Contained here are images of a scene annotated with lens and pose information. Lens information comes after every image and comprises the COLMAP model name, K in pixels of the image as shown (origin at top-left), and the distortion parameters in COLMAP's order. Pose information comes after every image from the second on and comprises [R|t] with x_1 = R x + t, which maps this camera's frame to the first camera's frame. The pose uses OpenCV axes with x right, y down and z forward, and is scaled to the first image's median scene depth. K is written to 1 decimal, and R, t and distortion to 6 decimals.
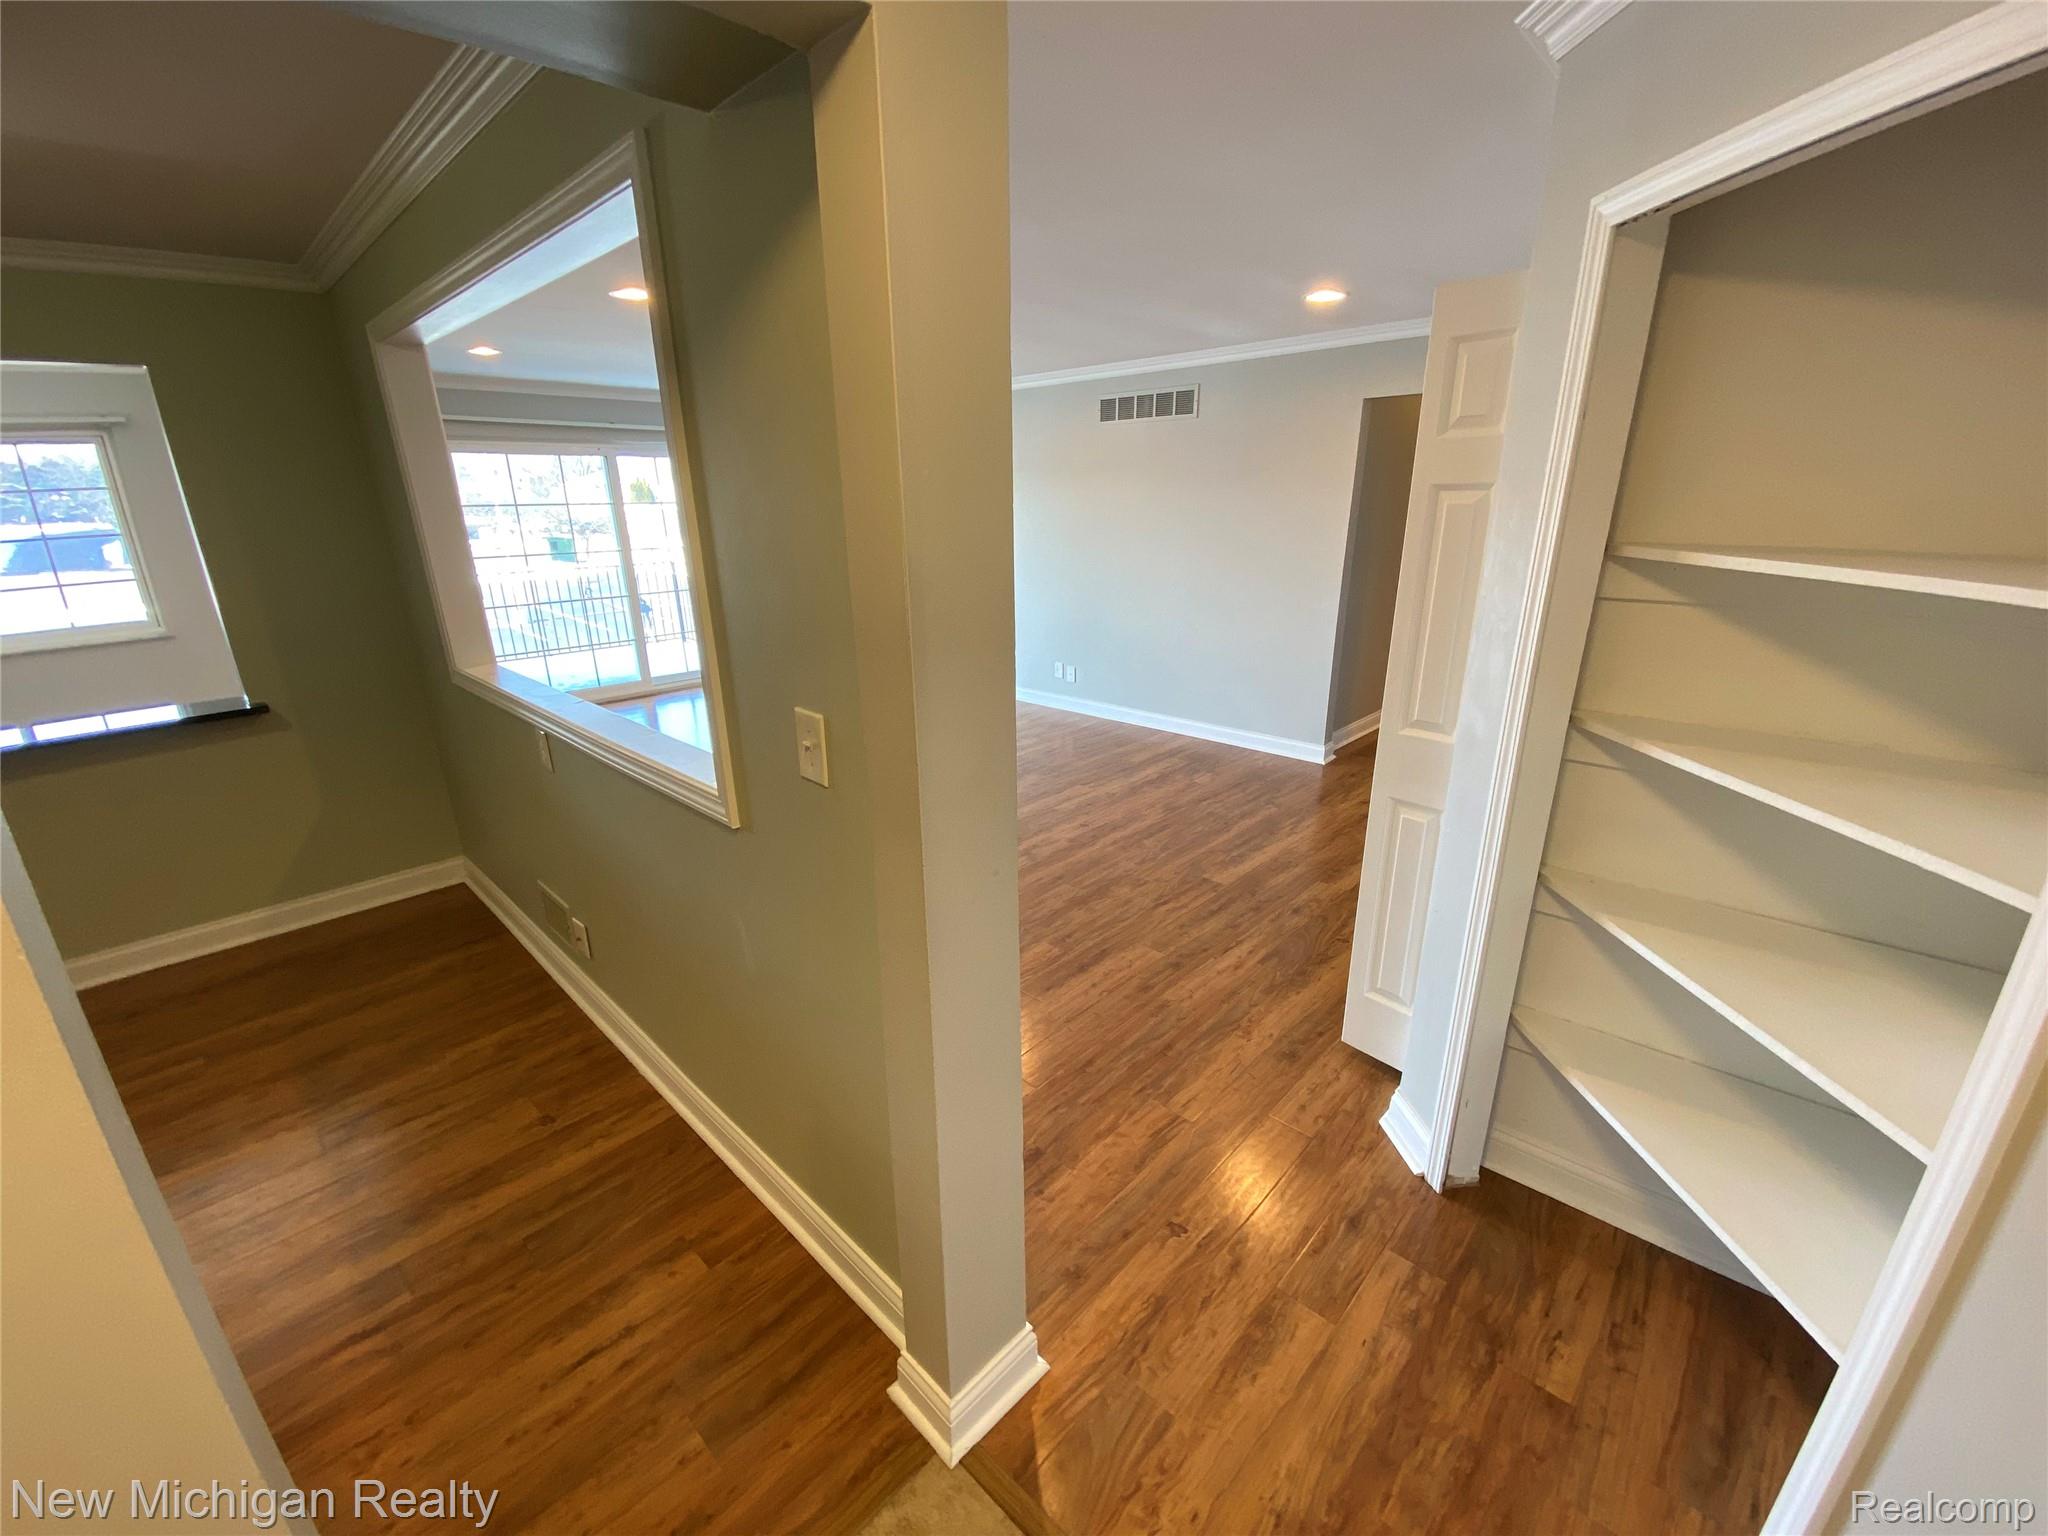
lens RADIAL K [[823.9, 0, 1015.3], [0, 823.9, 777.3], [0, 0, 1]] dist [-0.015611, -0.001401]
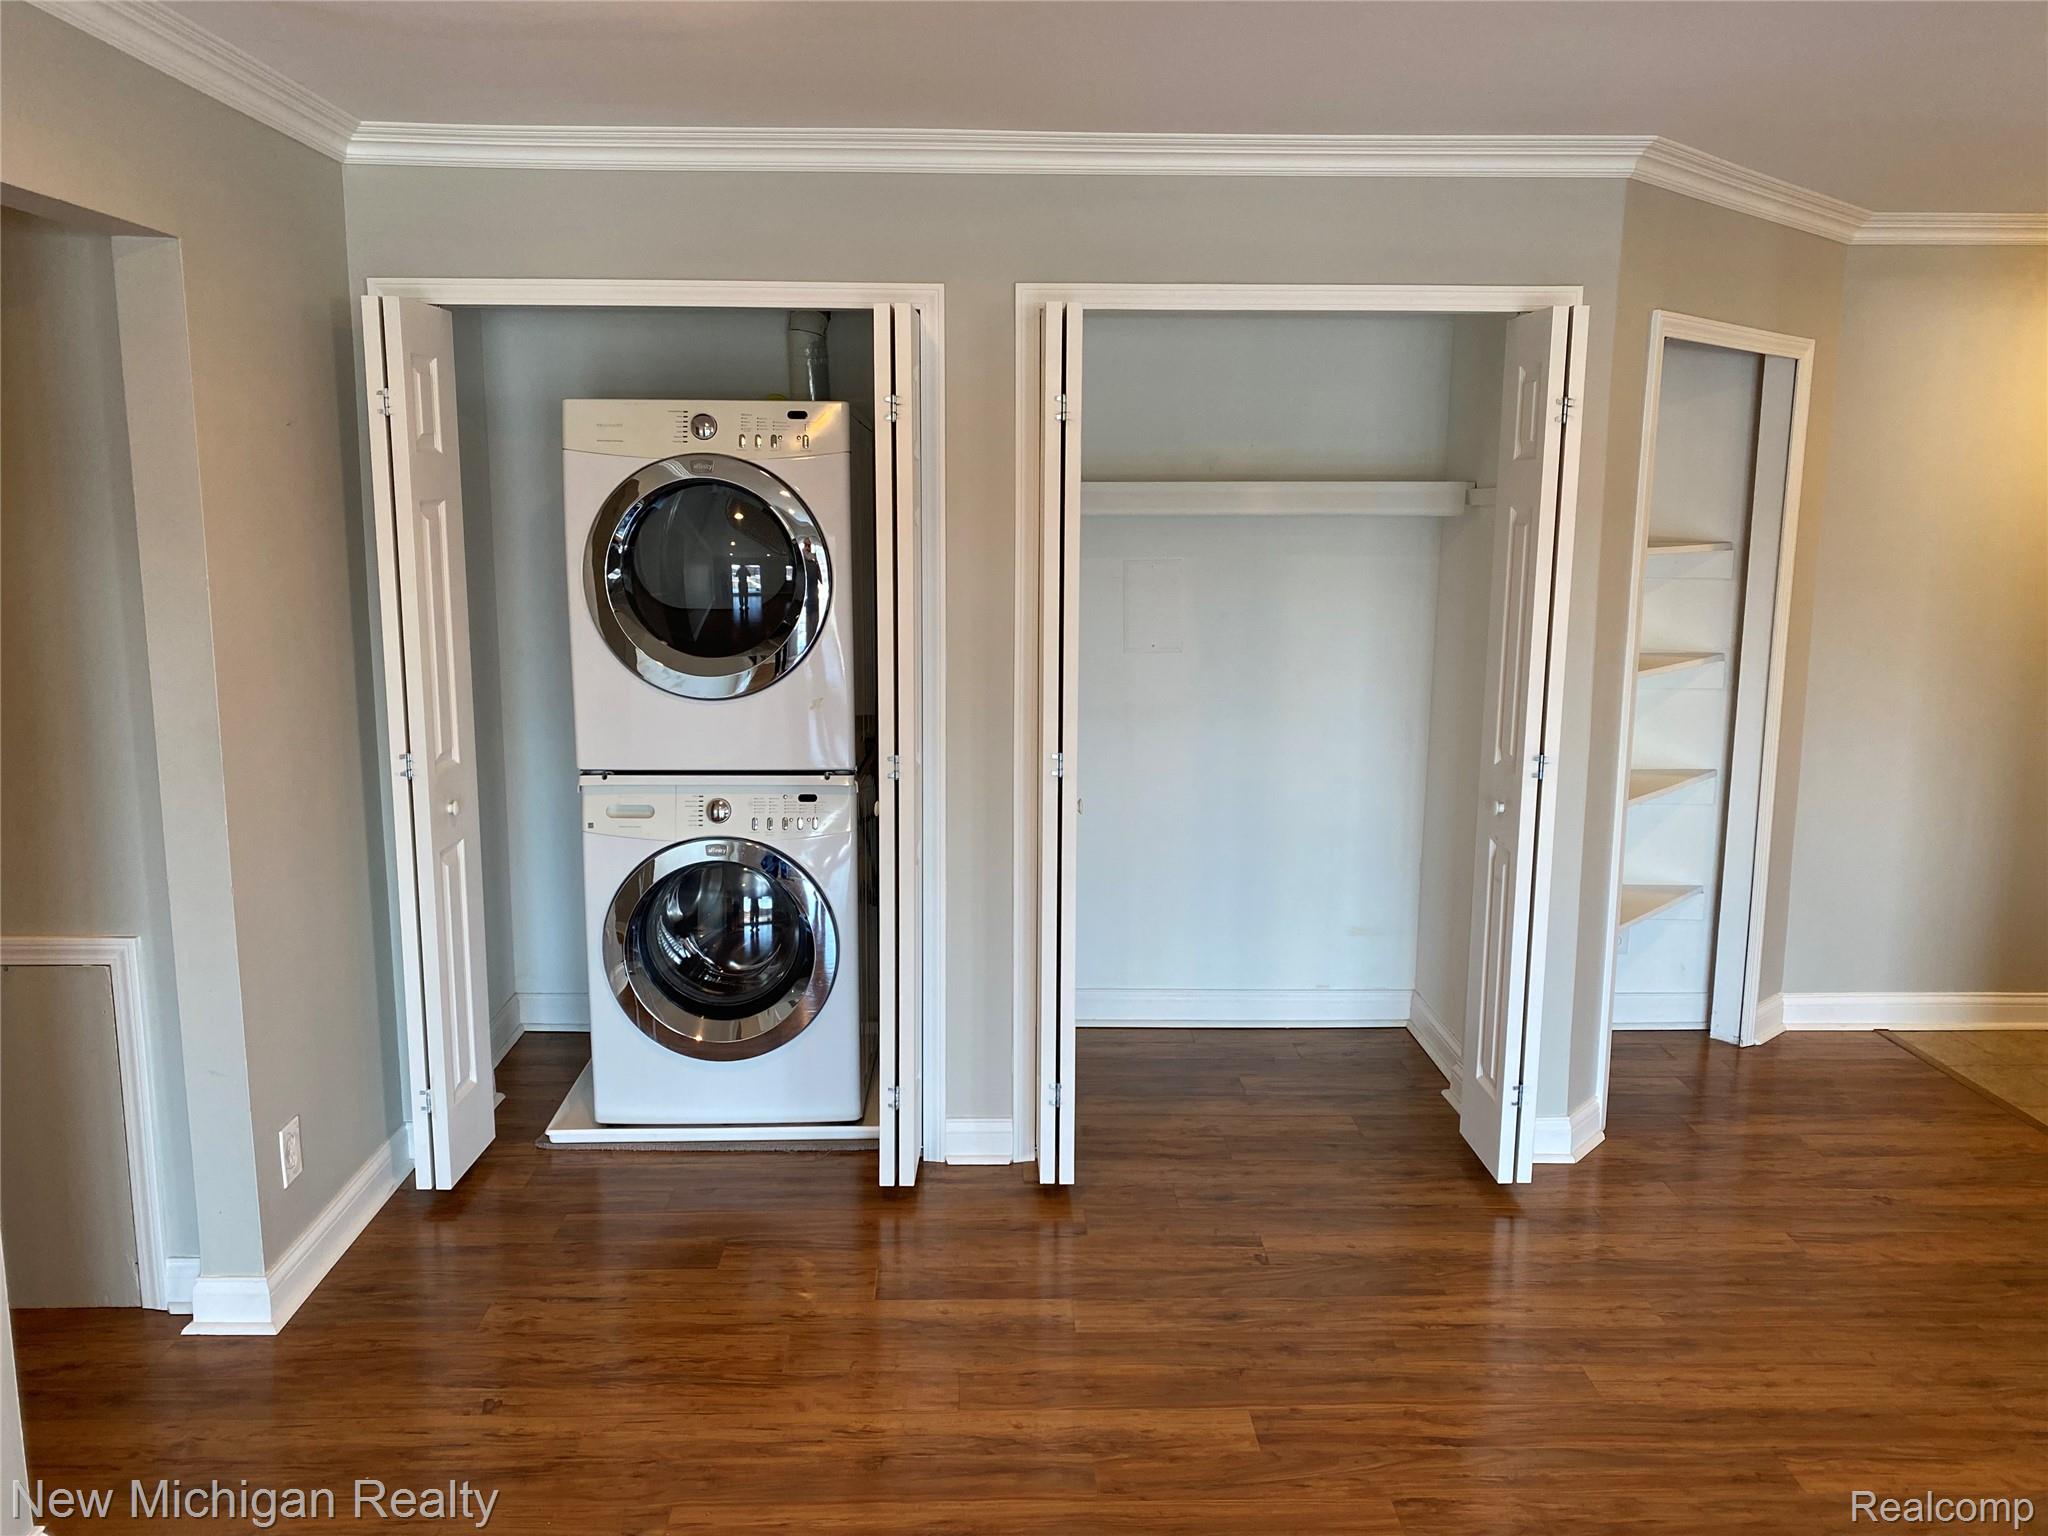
lens RADIAL K [[1586.5, 0, 1024.0], [0, 1586.5, 762.3], [0, 0, 1]] dist [0.059321, -0.059078]
pose [[-0.716925, -0.115611, 0.687497, -0.146620], [0.226620, 0.893950, 0.386648, -0.401219], [-0.659289, 0.432998, -0.614696, 1.136897]]
